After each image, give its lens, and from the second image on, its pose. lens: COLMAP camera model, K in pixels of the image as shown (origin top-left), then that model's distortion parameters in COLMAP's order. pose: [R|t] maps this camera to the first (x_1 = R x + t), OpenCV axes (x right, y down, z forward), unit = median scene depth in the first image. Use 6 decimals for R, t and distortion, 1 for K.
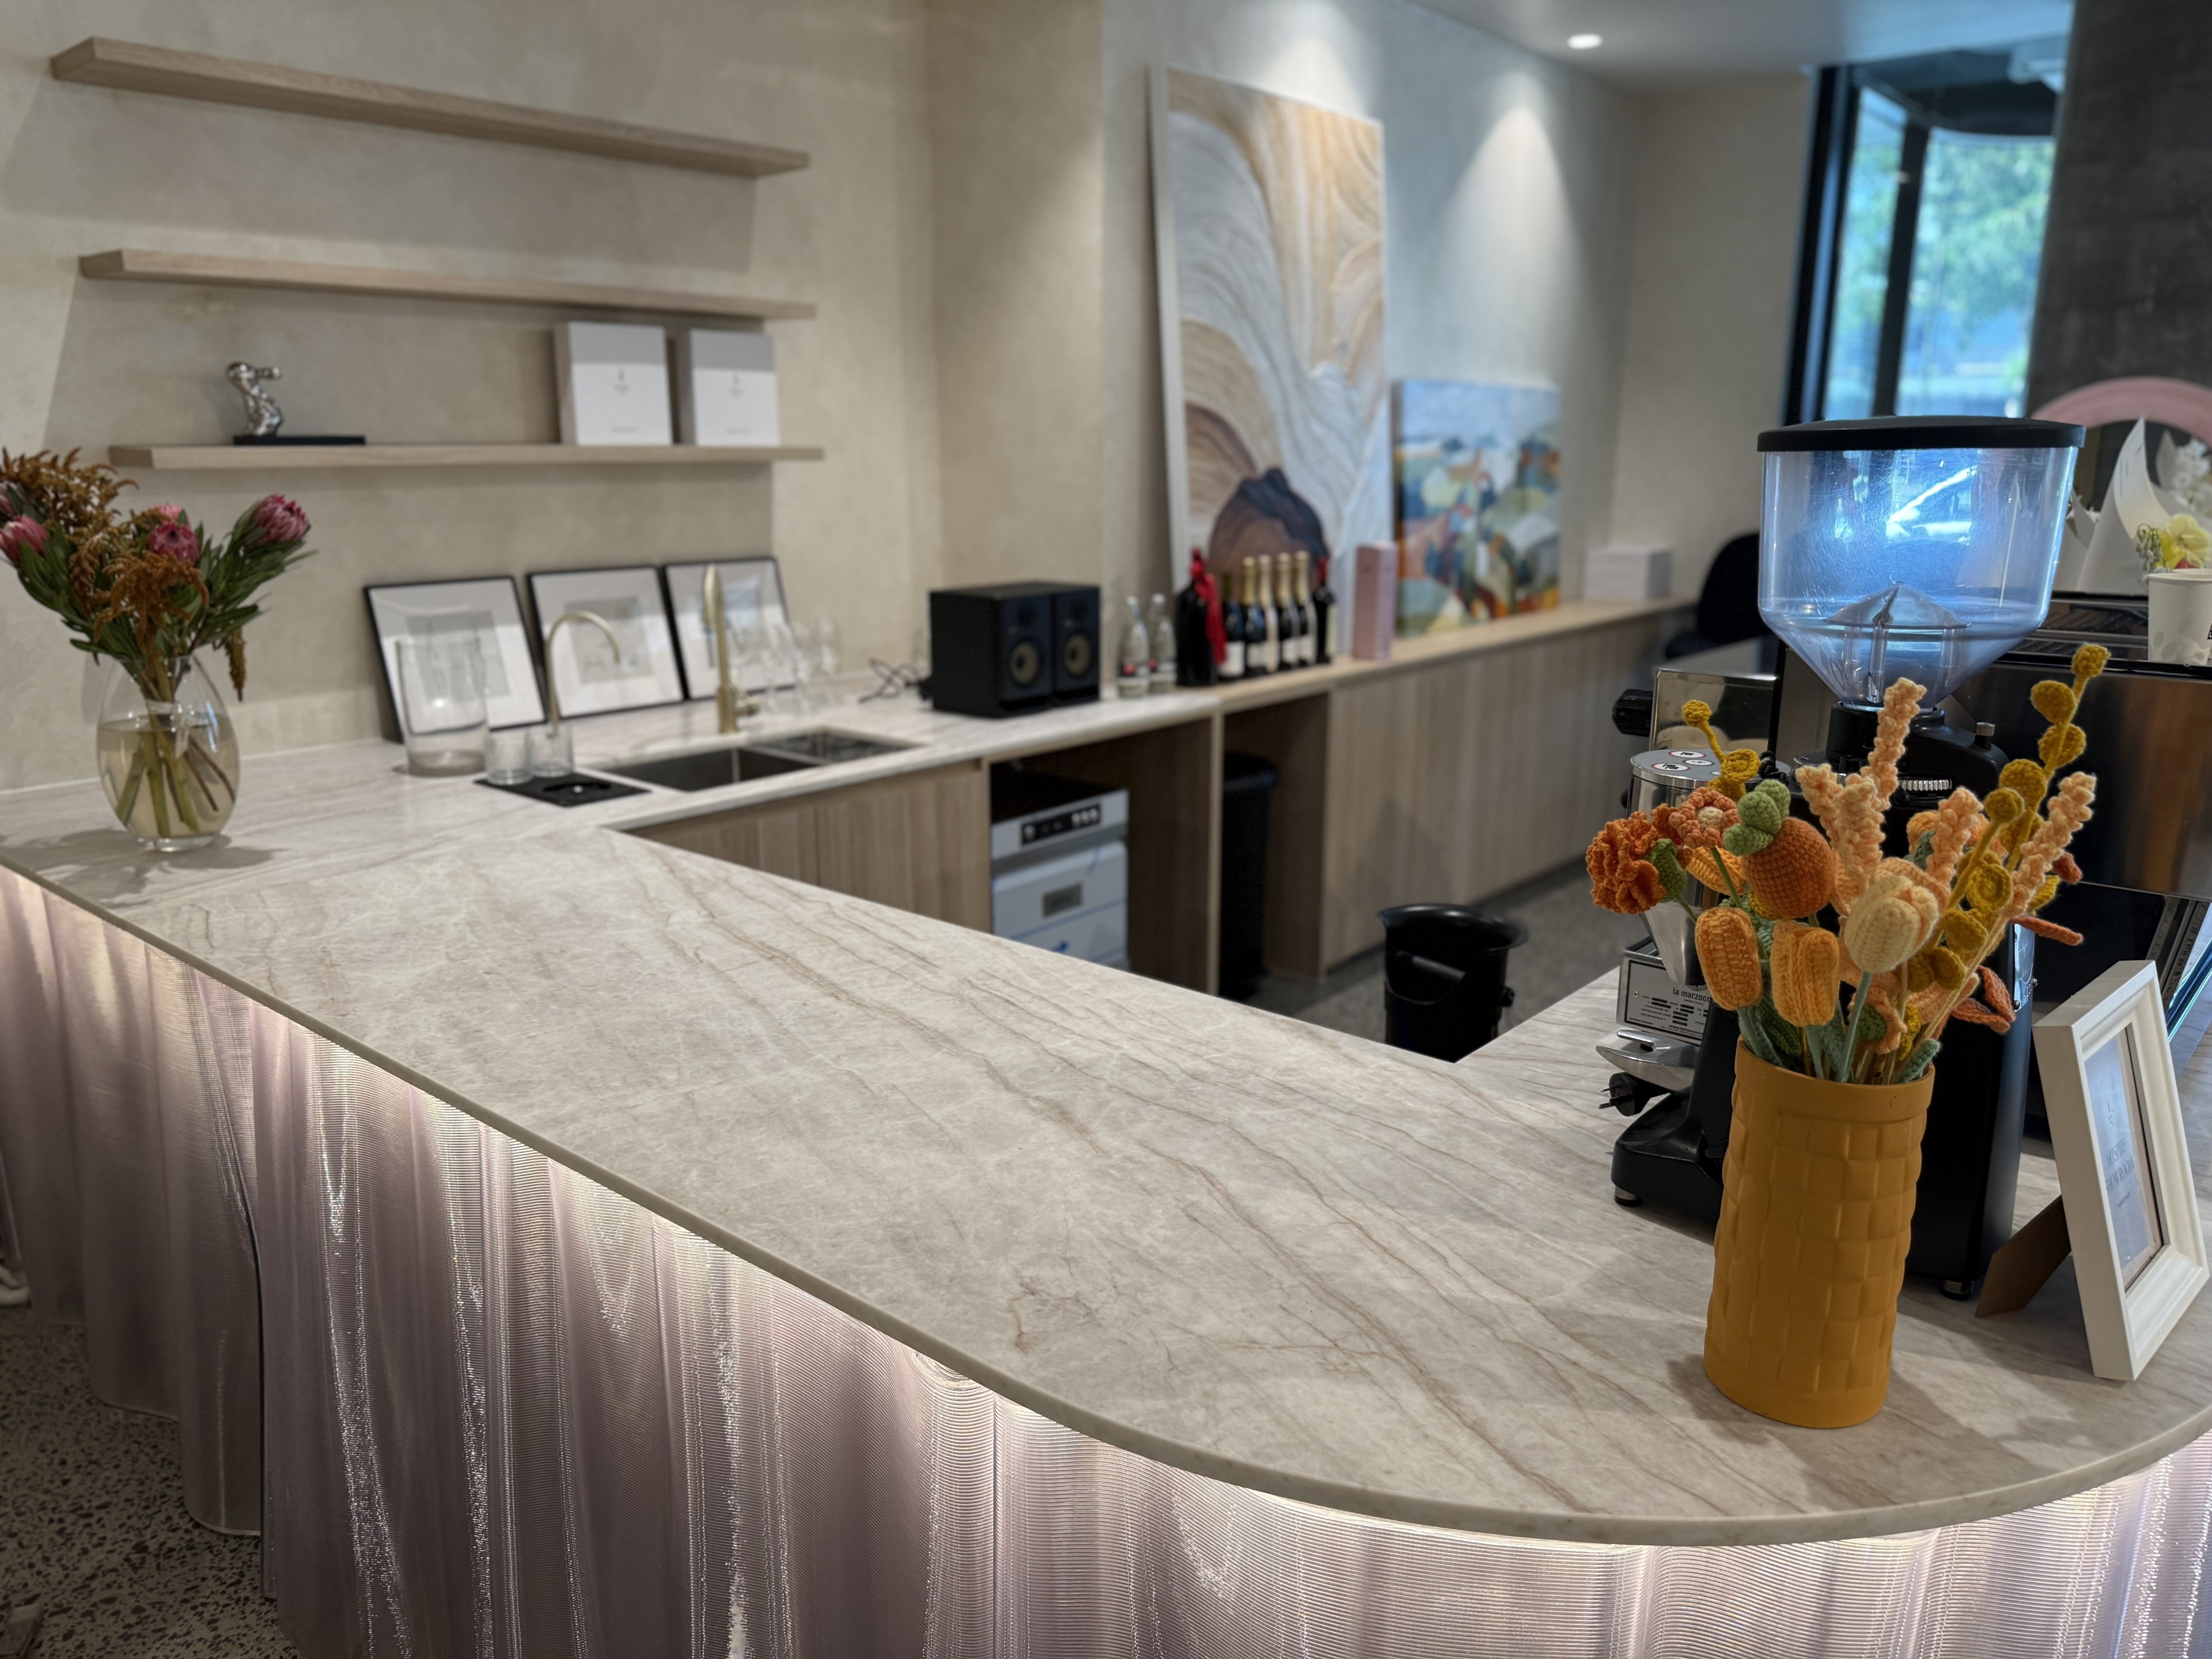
lens RADIAL K [[1563.1, 0, 1124.2], [0, 1563.1, 830.2], [0, 0, 1]] dist [0.075328, -0.109945]
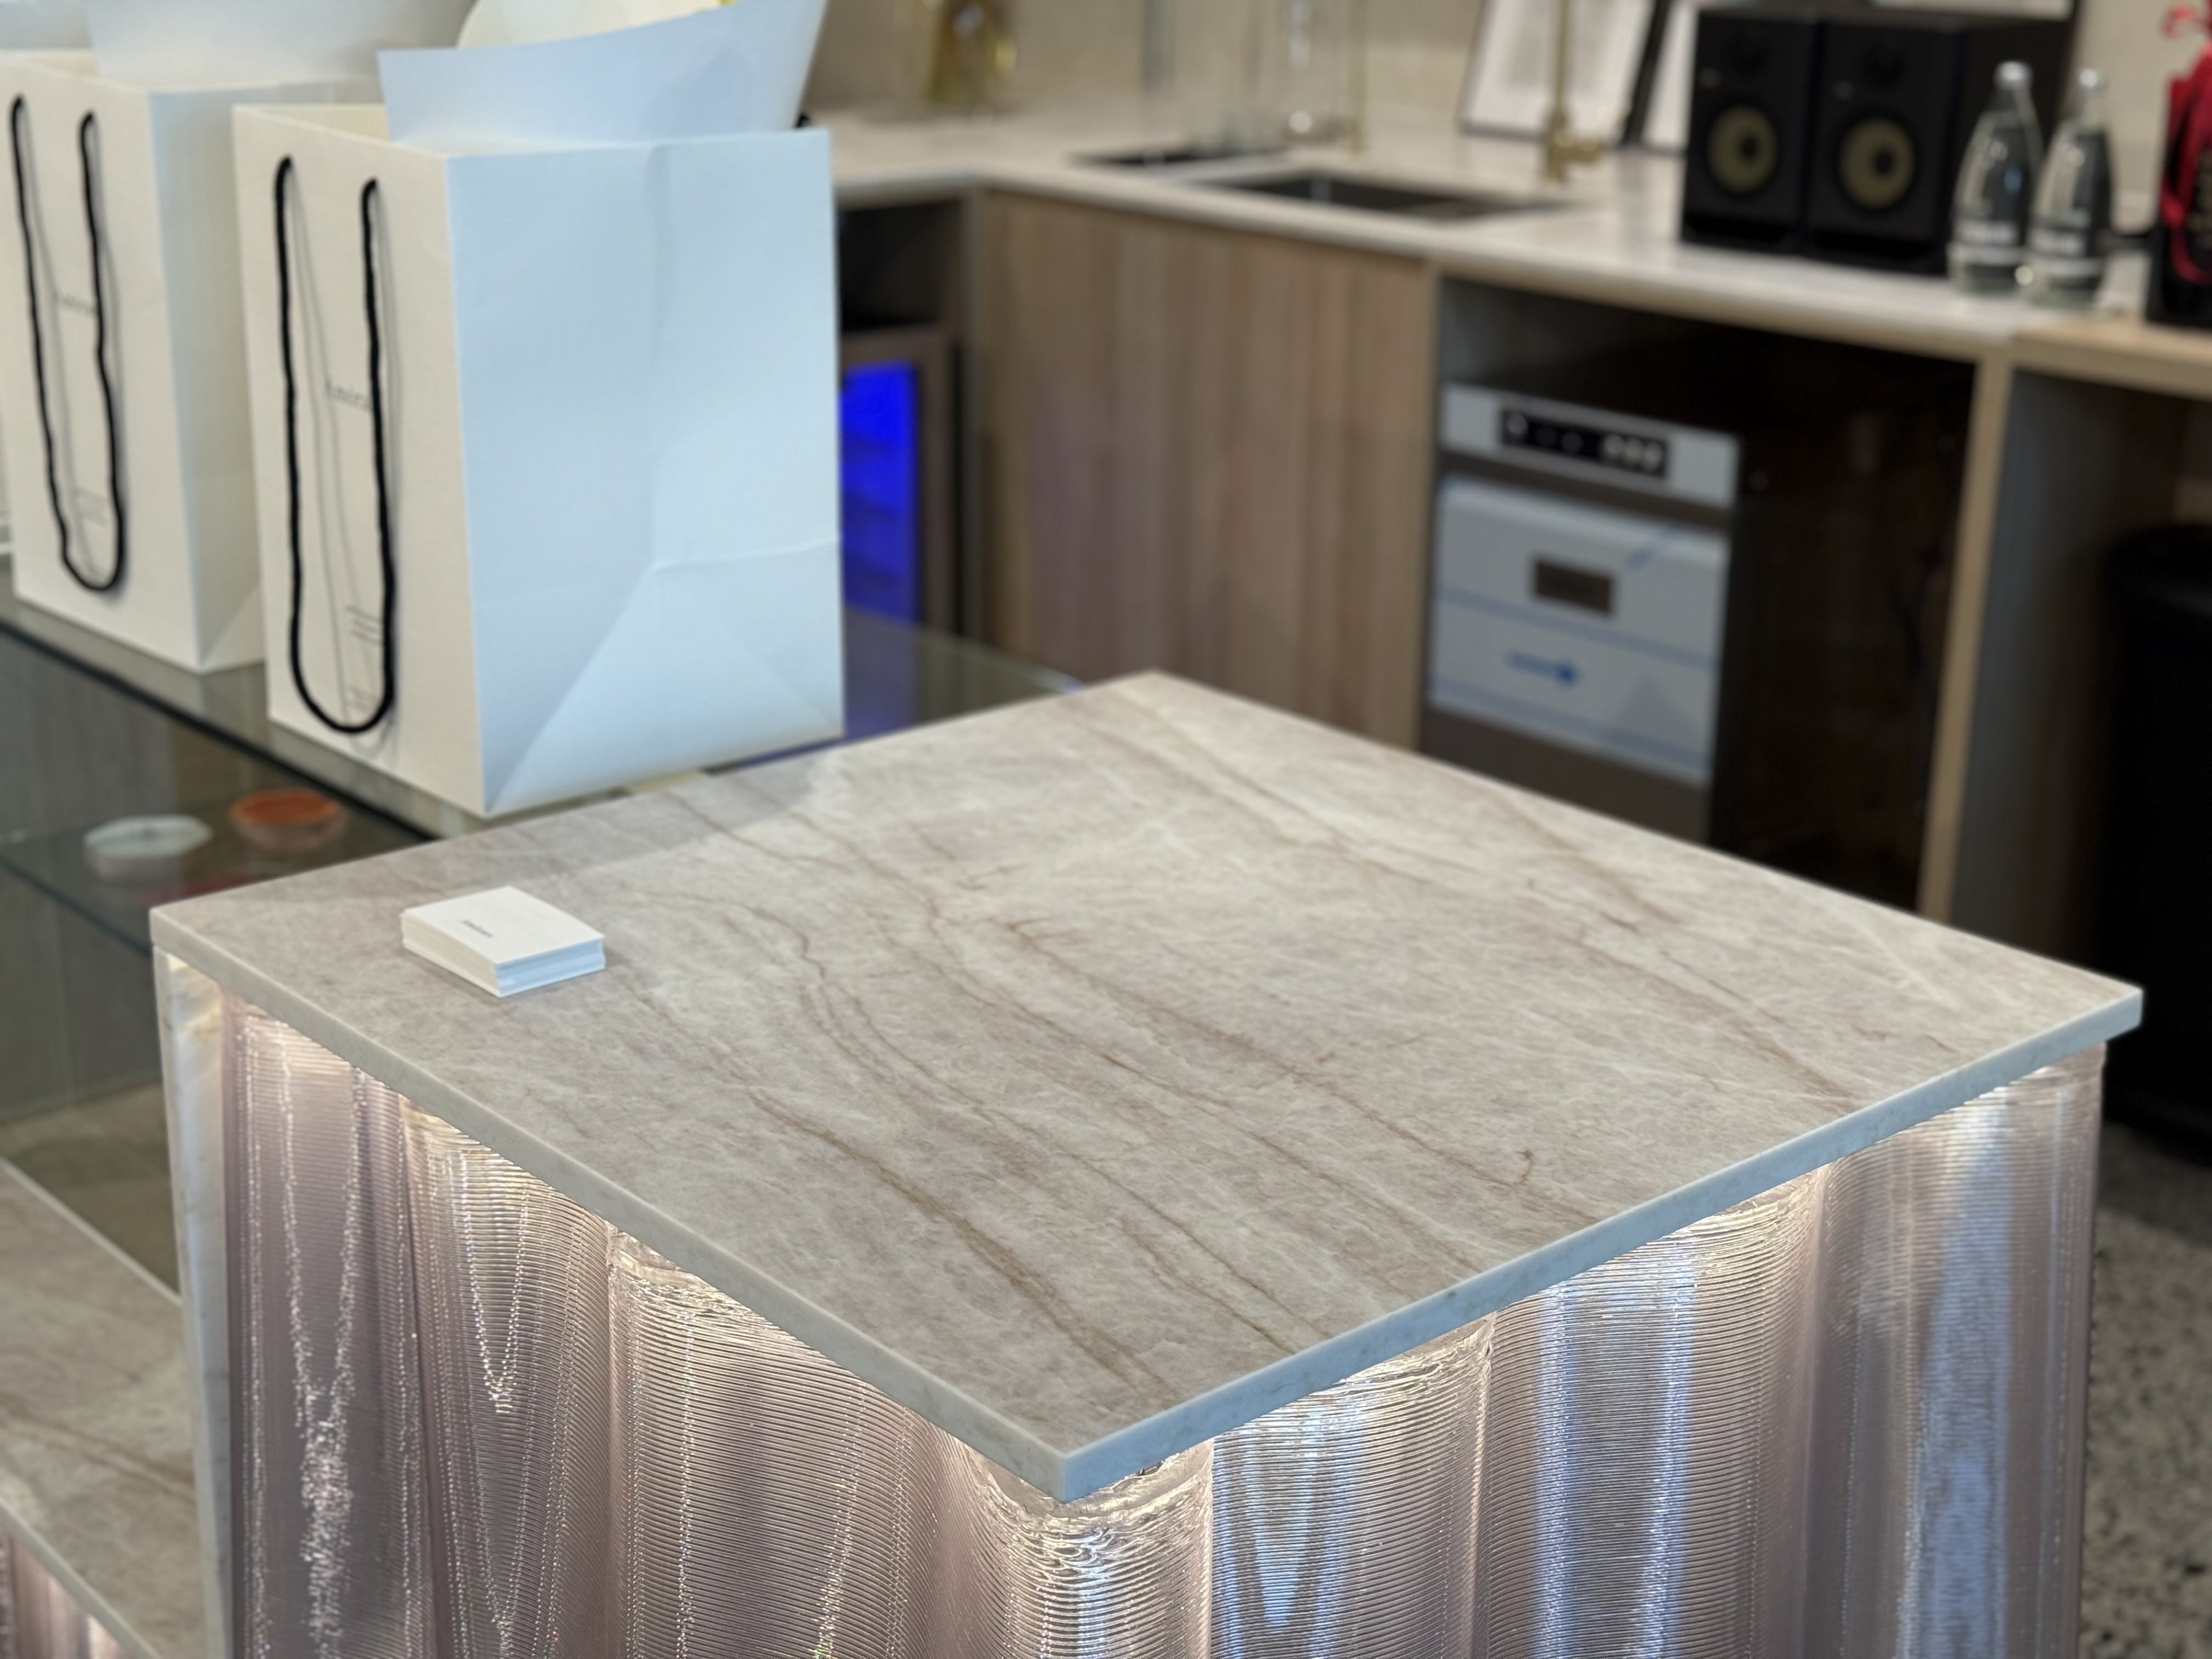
lens RADIAL K [[3129.1, 0, 1087.9], [0, 3129.1, 810.4], [0, 0, 1]] dist [0.116497, 0.000000]
pose [[-0.153676, 0.314101, -0.936869, 1.674118], [-0.249830, 0.904976, 0.344388, -0.353690], [0.956017, 0.286982, -0.060601, 1.519686]]
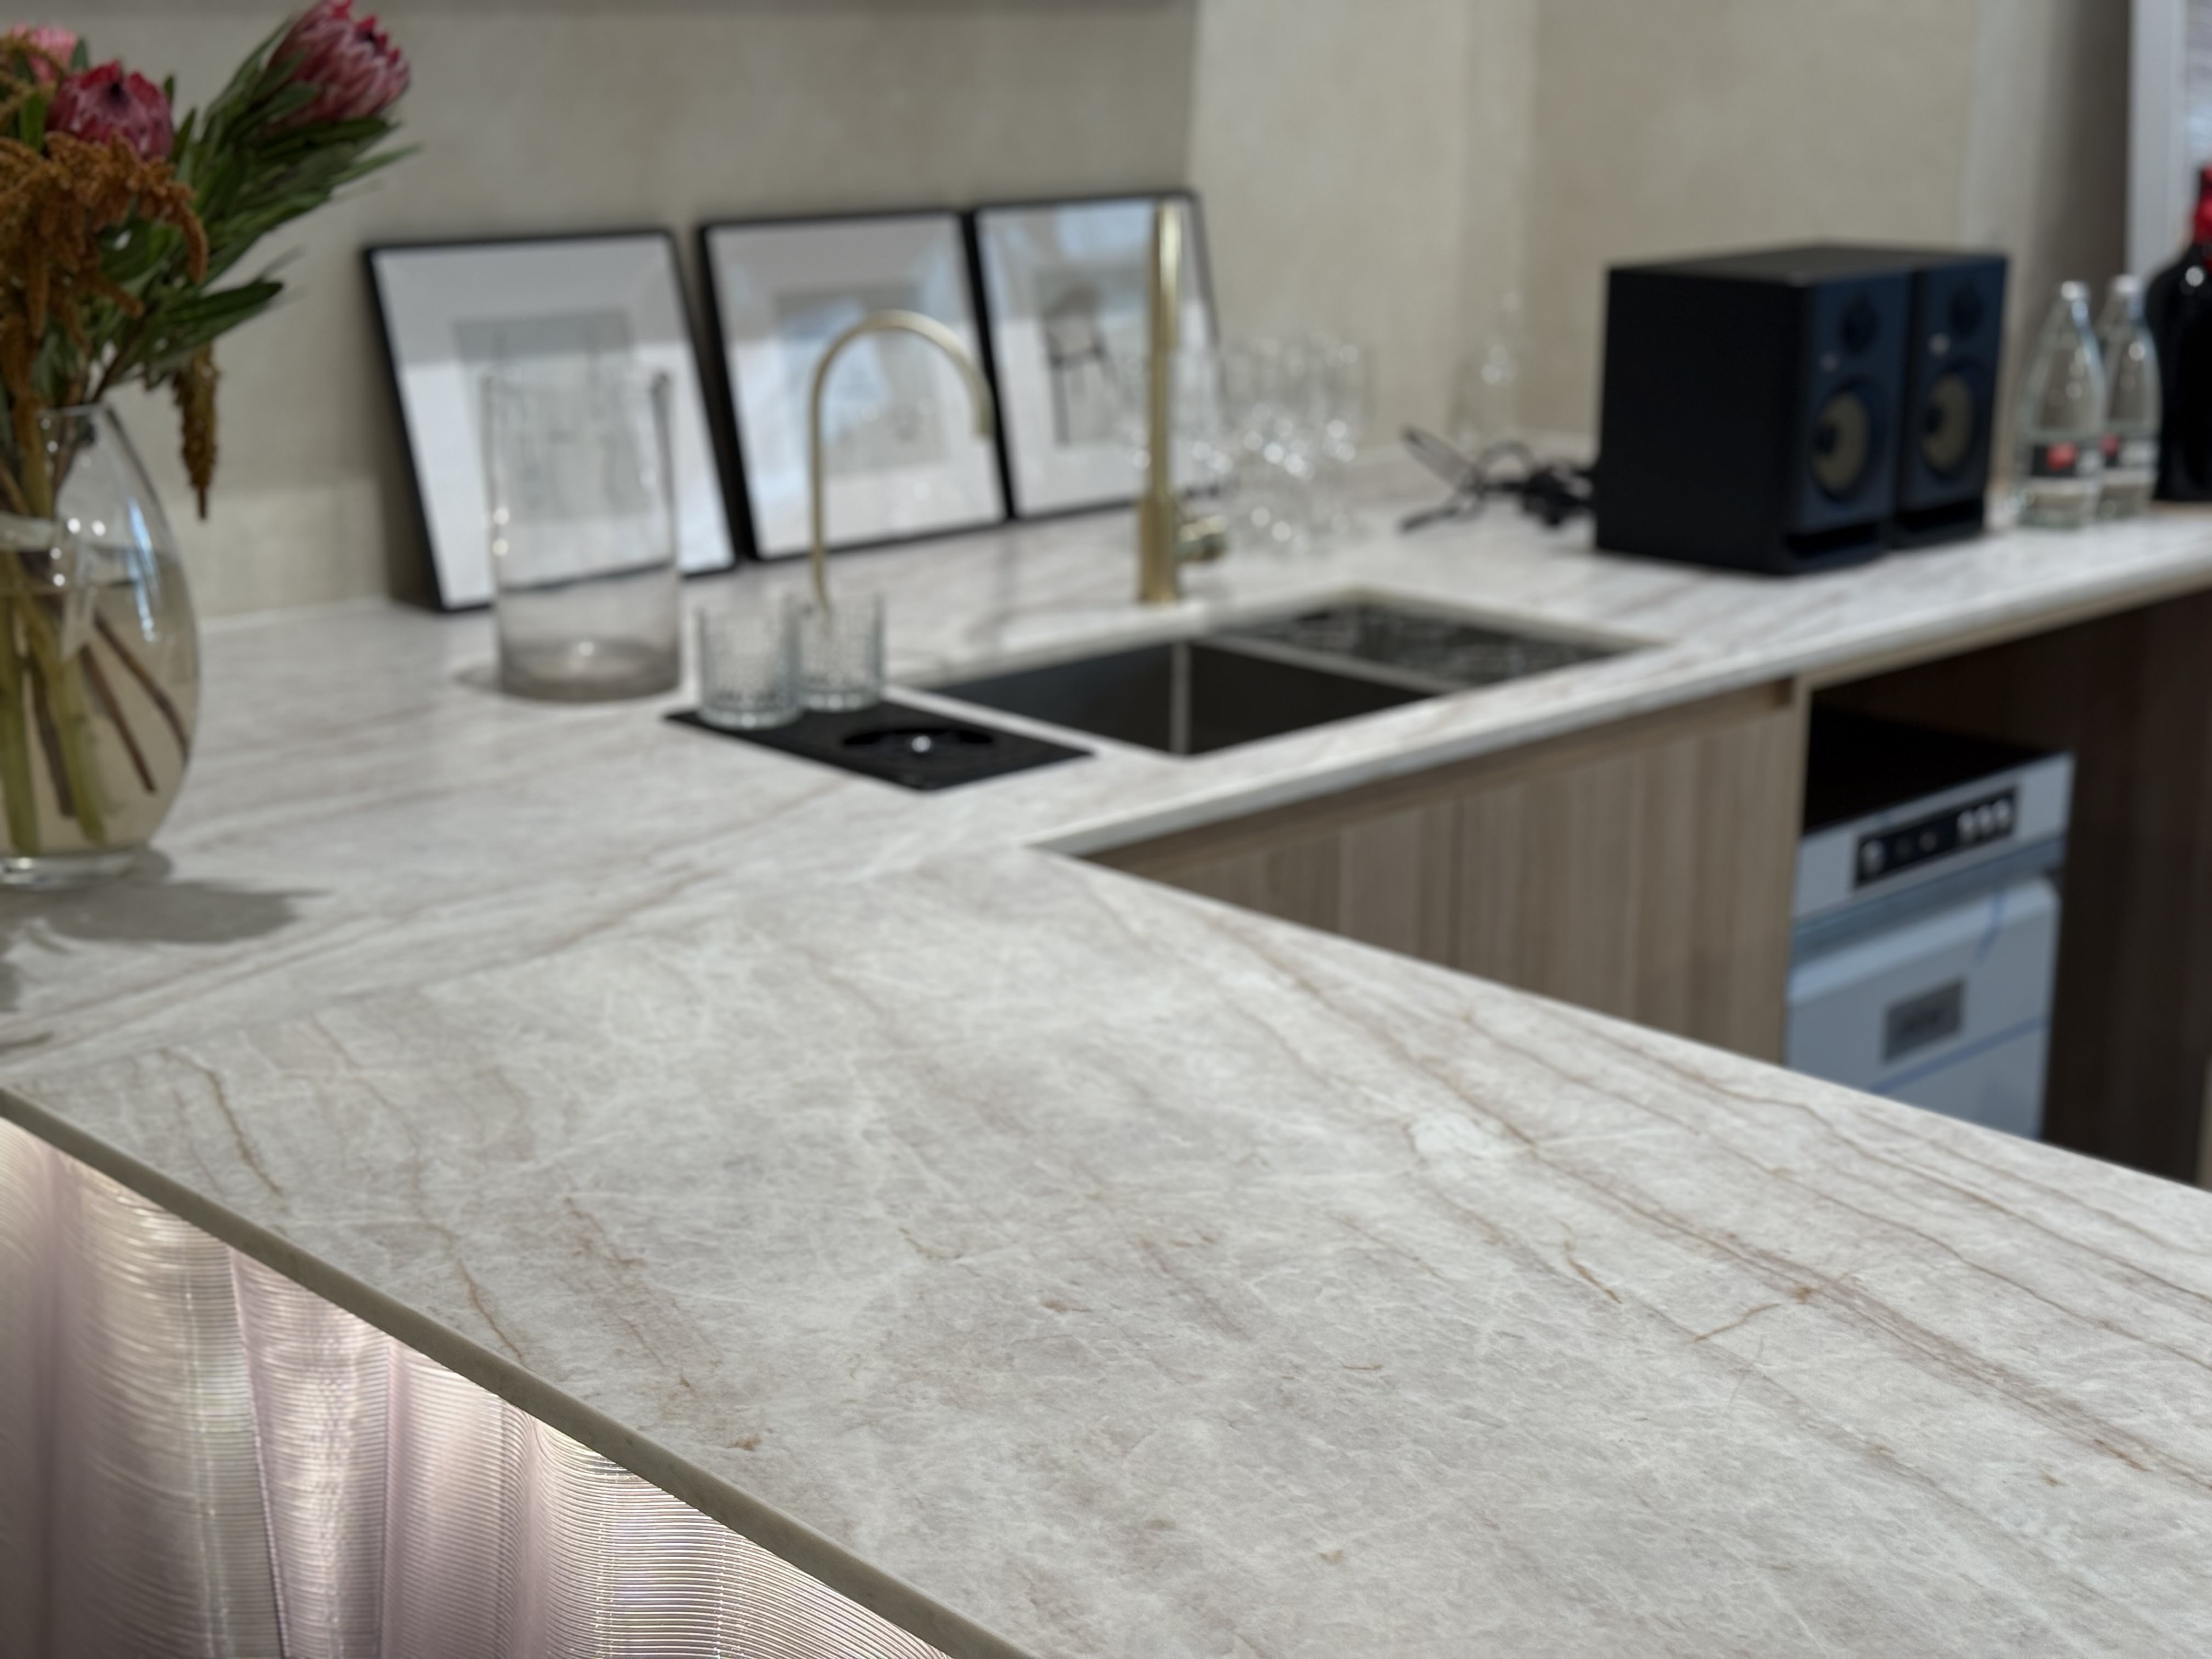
lens RADIAL K [[3129.1, 0, 1115.8], [0, 3129.1, 807.1], [0, 0, 1]] dist [0.116497, 0.000000]
pose [[0.993934, 0.028015, -0.106346, -0.269372], [-0.026549, 0.999532, 0.015180, -0.030002], [0.106721, -0.012265, 0.994213, 0.247542]]
